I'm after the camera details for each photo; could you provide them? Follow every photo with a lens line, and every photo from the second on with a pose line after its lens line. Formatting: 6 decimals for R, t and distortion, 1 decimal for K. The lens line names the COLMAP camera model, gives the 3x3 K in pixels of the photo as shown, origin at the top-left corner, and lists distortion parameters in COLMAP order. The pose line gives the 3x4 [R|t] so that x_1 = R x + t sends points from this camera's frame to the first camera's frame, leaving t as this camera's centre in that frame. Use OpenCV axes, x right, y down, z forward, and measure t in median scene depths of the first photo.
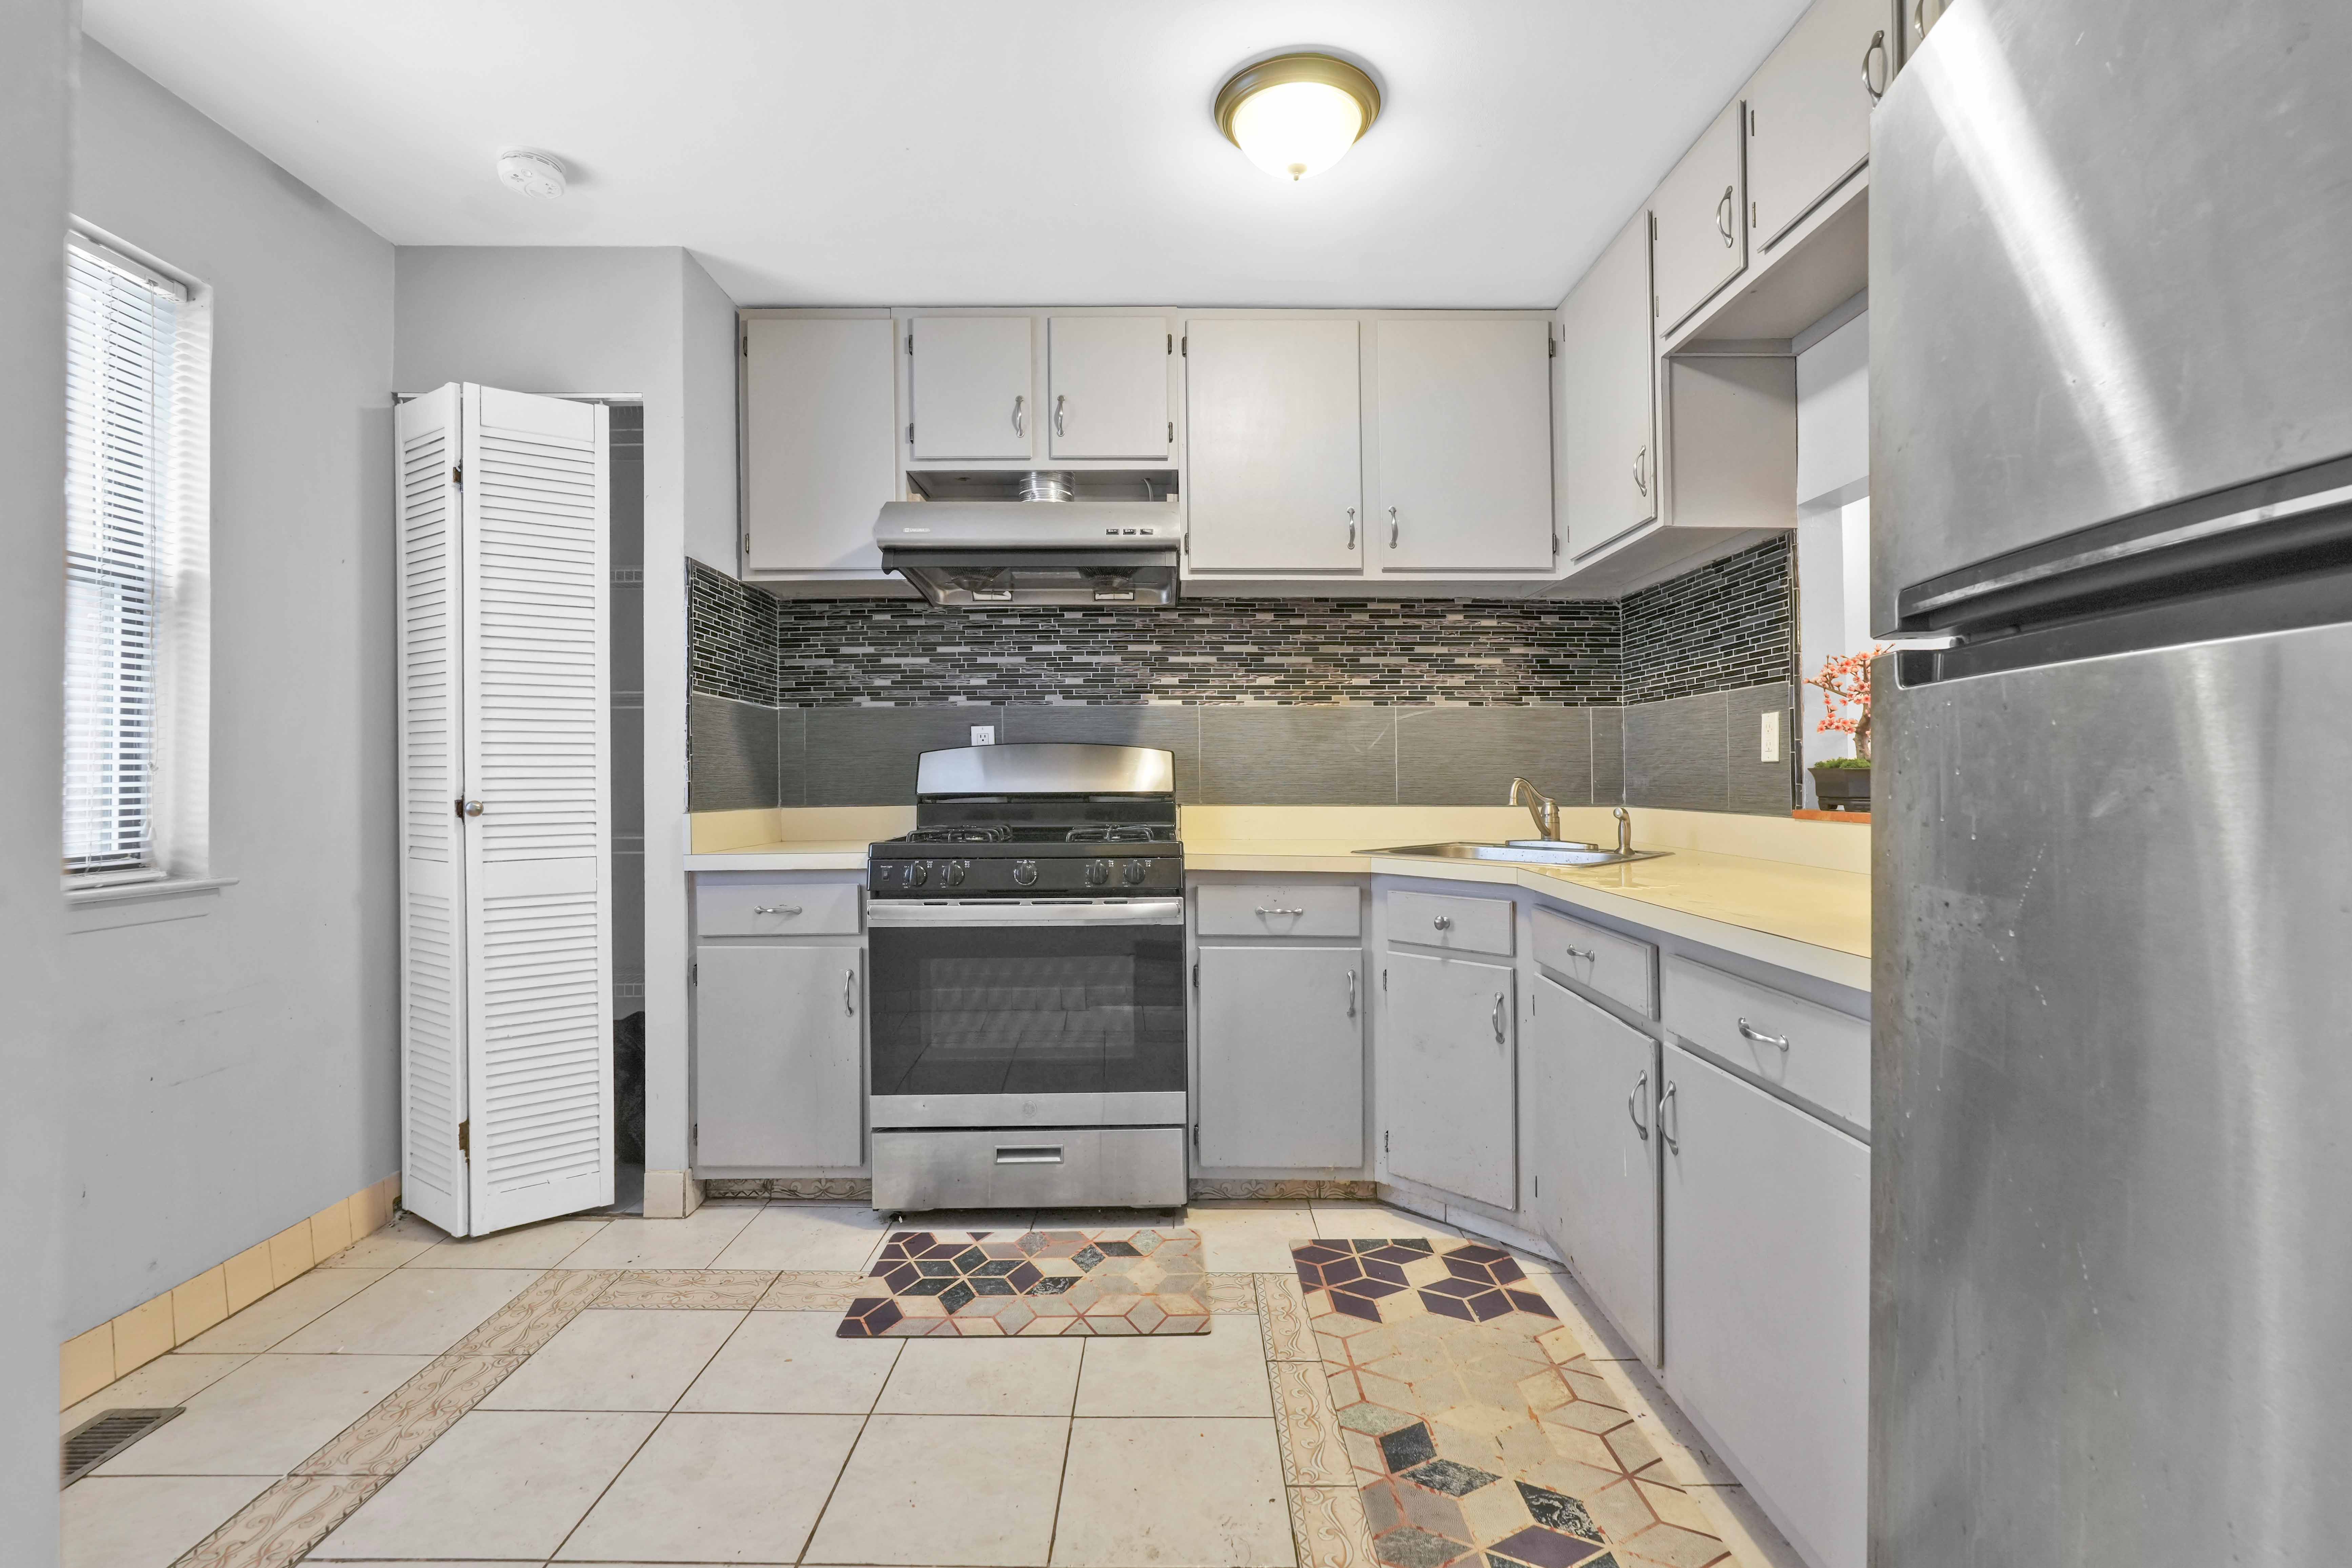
lens RADIAL K [[1045.2, 0, 1188.6], [0, 1045.2, 786.9], [0, 0, 1]] dist [-0.013338, 0.008265]
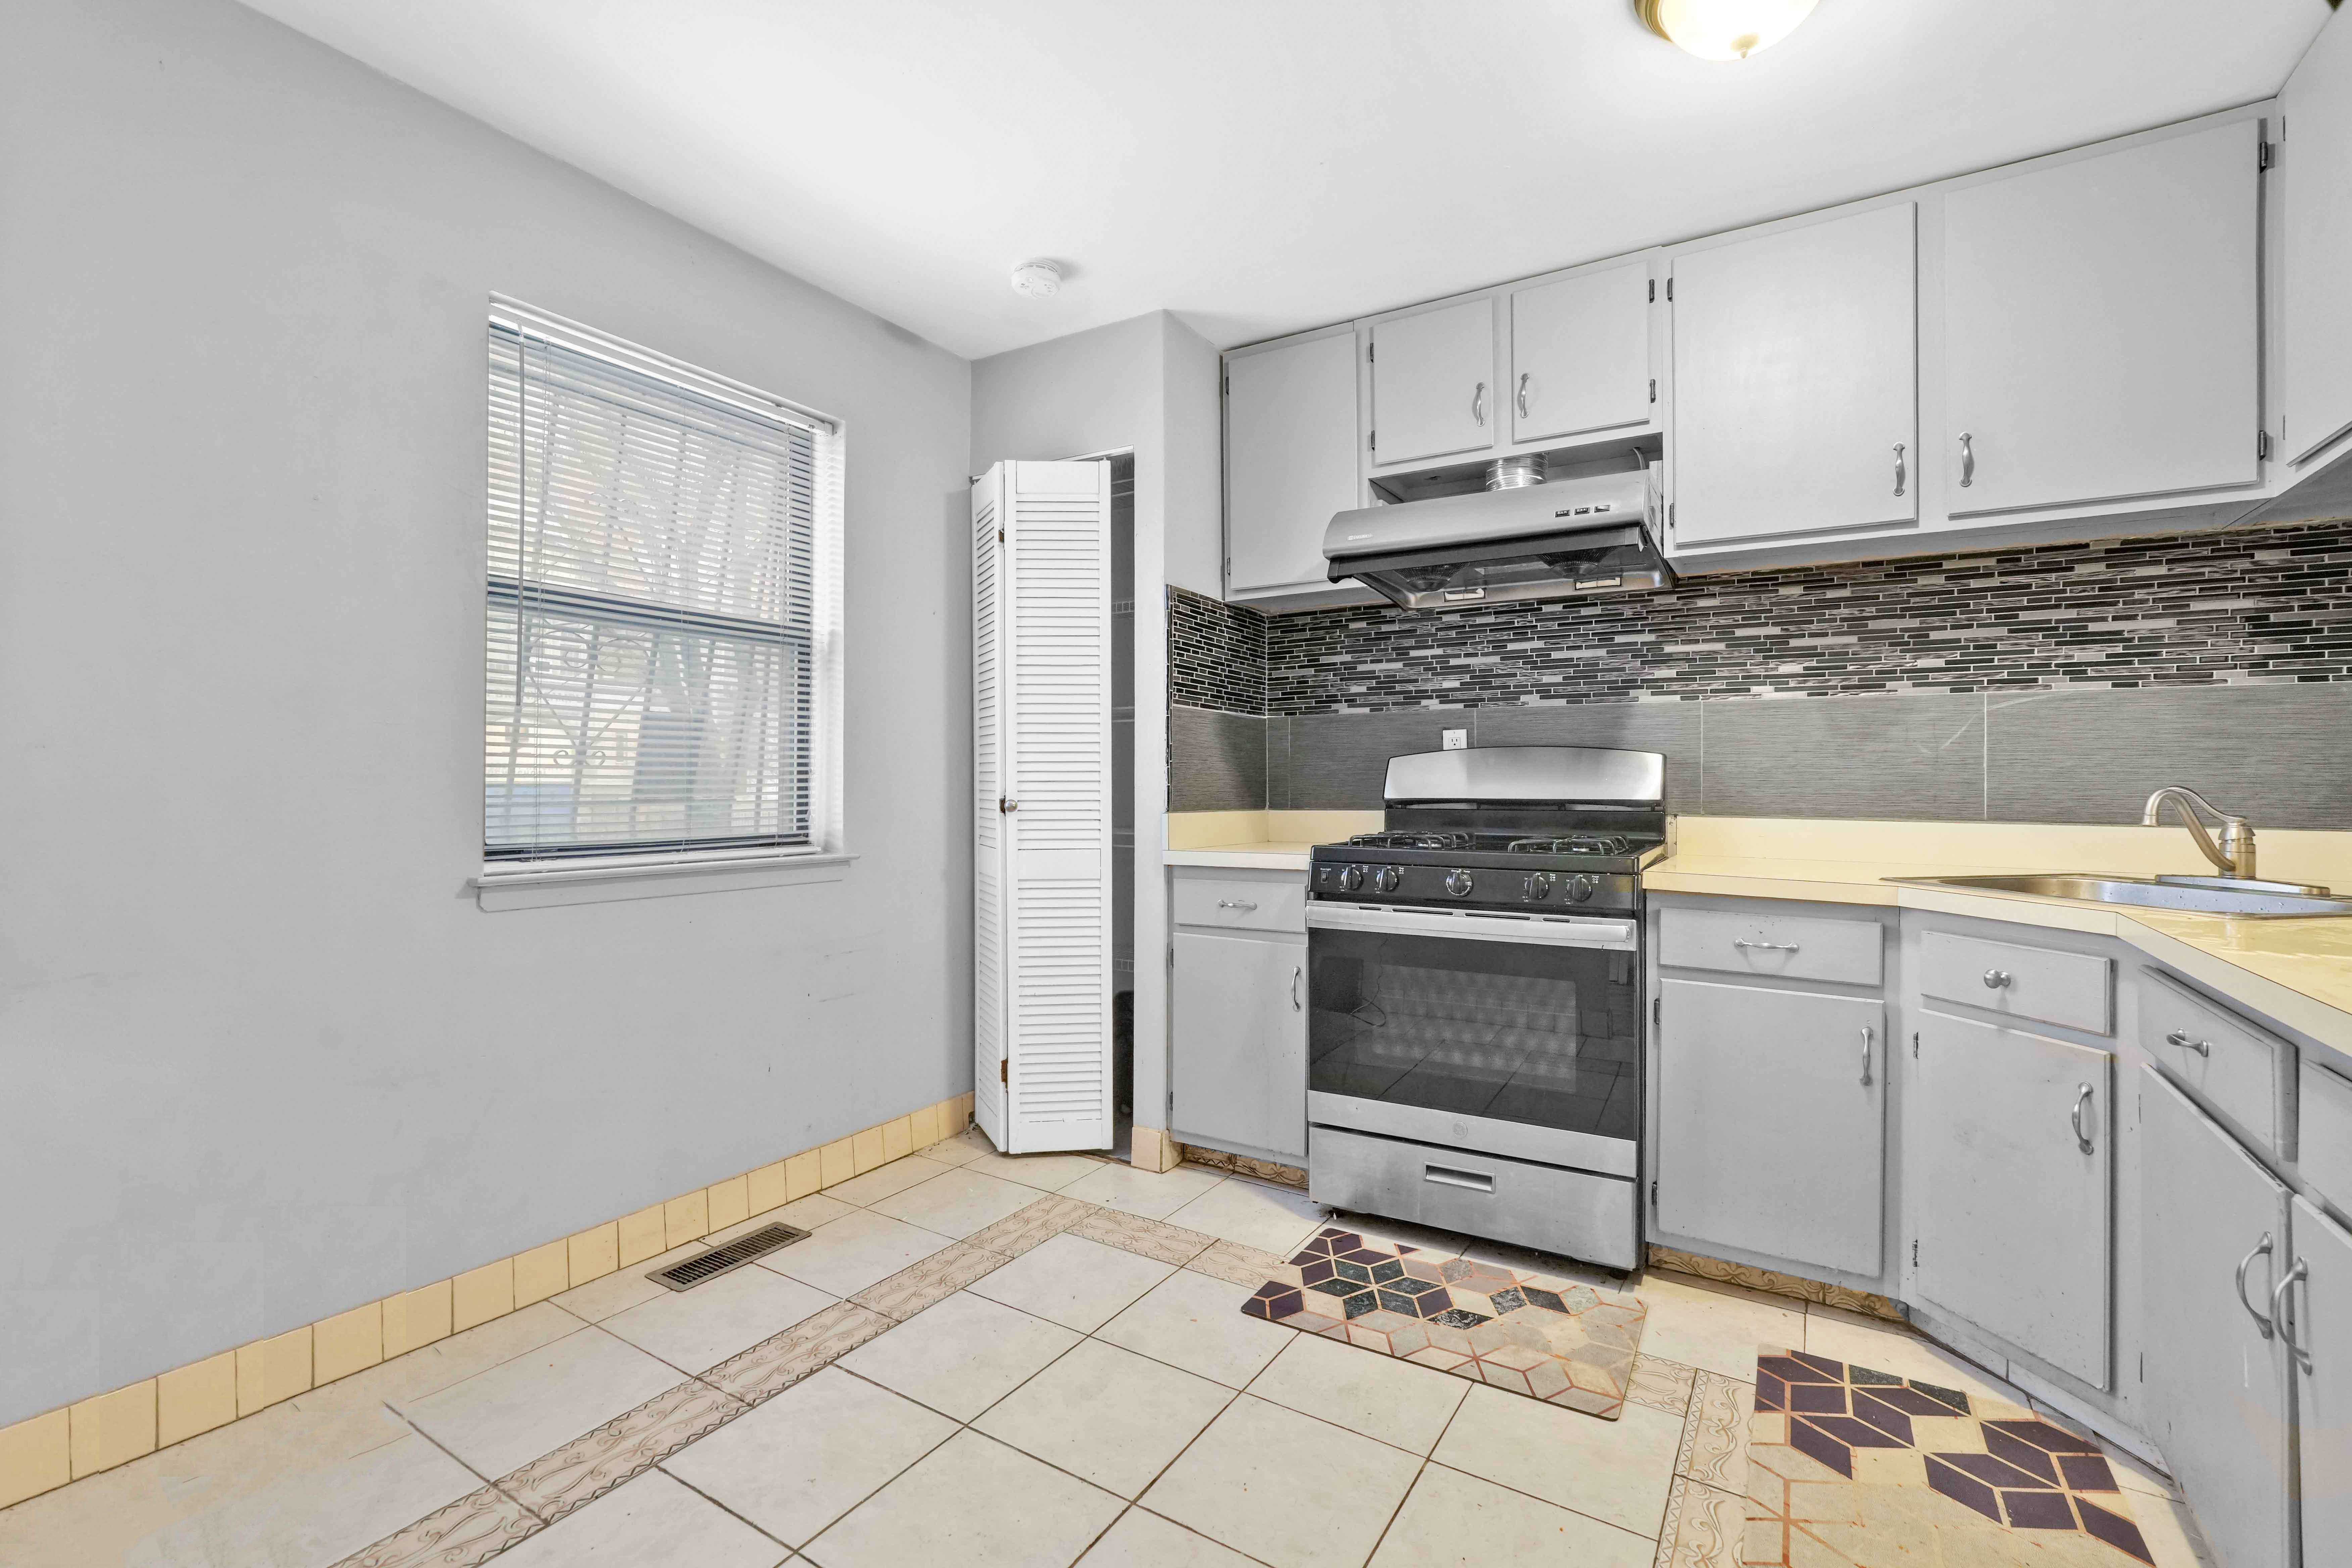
lens RADIAL K [[1045.2, 0, 1173.1], [0, 1045.2, 793.5], [0, 0, 1]] dist [-0.013338, 0.008265]
pose [[0.850750, 0.009853, -0.525478, 0.118482], [-0.009449, 0.999949, 0.003452, 0.000064], [0.525486, 0.002028, 0.850800, 0.048361]]
